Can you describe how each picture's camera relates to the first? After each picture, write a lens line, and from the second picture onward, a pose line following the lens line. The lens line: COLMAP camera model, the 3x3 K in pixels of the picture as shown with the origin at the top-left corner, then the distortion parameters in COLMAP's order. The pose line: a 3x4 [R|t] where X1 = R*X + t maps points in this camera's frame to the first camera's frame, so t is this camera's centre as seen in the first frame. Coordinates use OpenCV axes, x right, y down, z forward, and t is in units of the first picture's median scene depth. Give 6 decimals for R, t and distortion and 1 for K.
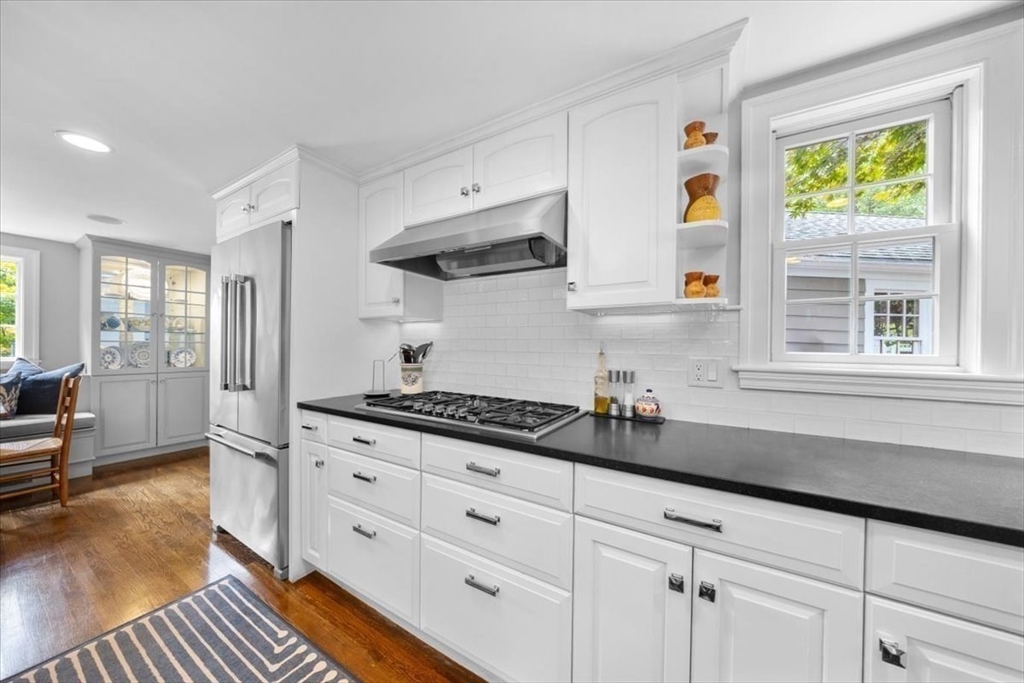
lens RADIAL K [[370.8, 0, 512.0], [0, 370.8, 341.5], [0, 0, 1]] dist [0.000527, 0.000037]
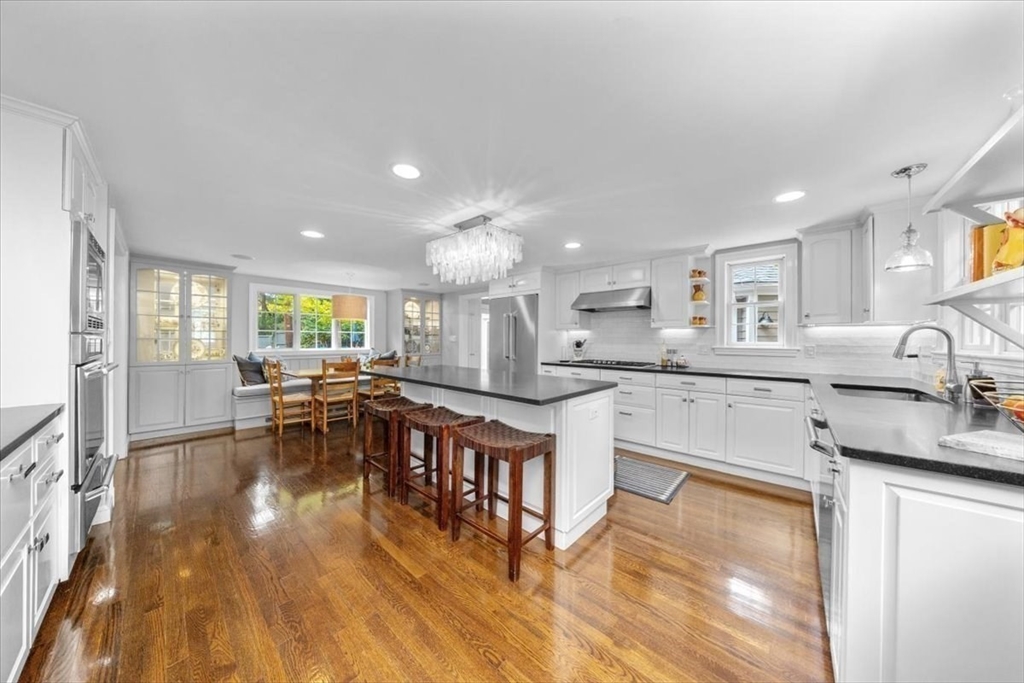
lens RADIAL K [[323.2, 0, 512.0], [0, 323.2, 341.5], [0, 0, 1]] dist [-0.000302, -0.000006]
pose [[0.978524, -0.006445, -0.206031, -0.369498], [0.008672, 0.999913, 0.009910, -0.011333], [0.205949, -0.011484, 0.978495, -1.581233]]
